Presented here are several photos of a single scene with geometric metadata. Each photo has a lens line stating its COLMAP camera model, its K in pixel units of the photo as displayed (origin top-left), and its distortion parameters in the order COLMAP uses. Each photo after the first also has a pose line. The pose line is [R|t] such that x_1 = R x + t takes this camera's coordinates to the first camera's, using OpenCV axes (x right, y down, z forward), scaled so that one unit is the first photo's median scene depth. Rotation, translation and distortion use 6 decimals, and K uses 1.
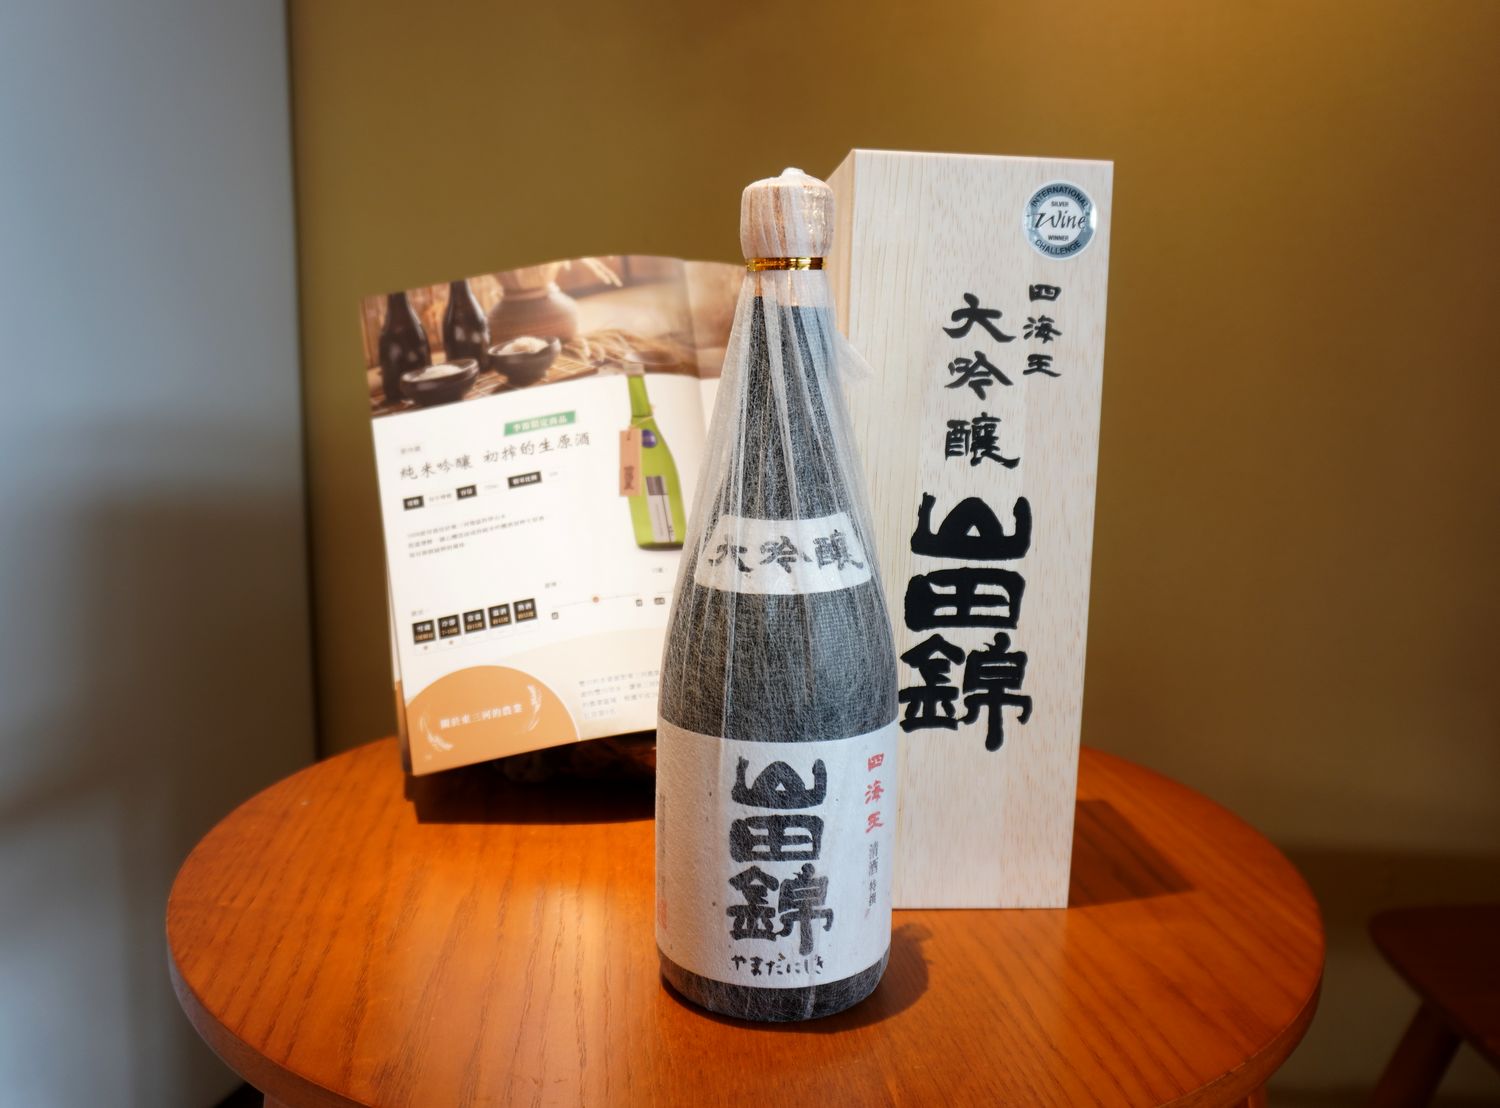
lens RADIAL K [[1106.4, 0, 745.7], [0, 1106.4, 548.9], [0, 0, 1]] dist [-0.050617, -0.005667]
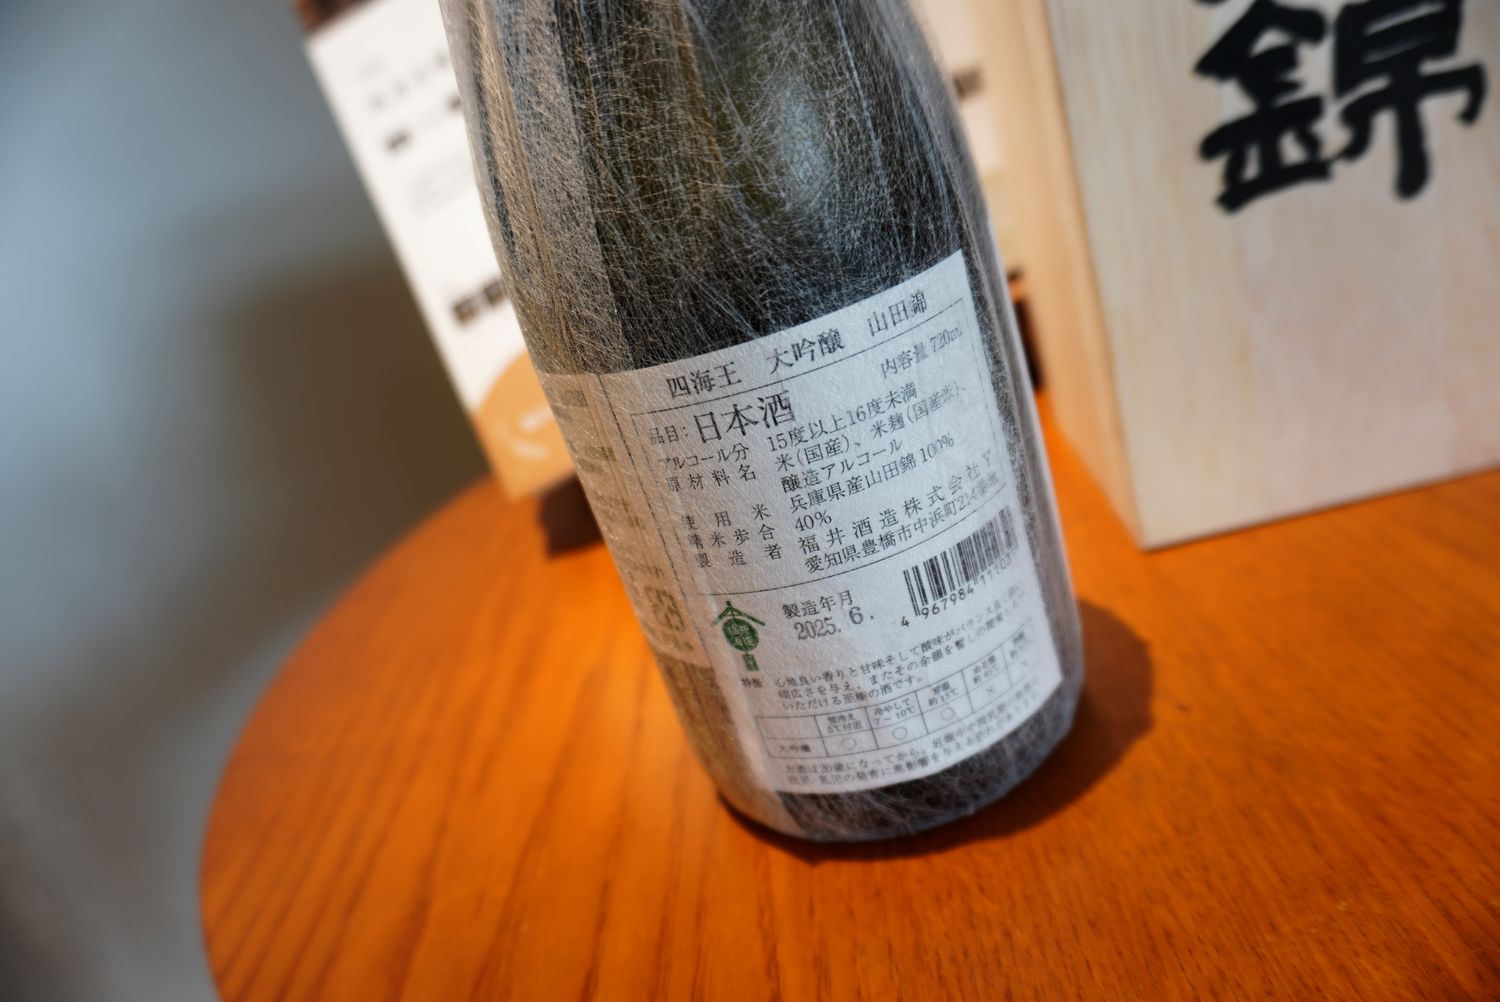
lens RADIAL K [[1043.0, 0, 751.6], [0, 1043.0, 505.4], [0, 0, 1]] dist [-0.005568, 0.000396]
pose [[0.941660, -0.250251, -0.225056, 0.006588], [0.305618, 0.915873, 0.260336, 0.094453], [0.140974, -0.313930, 0.938922, 0.456816]]
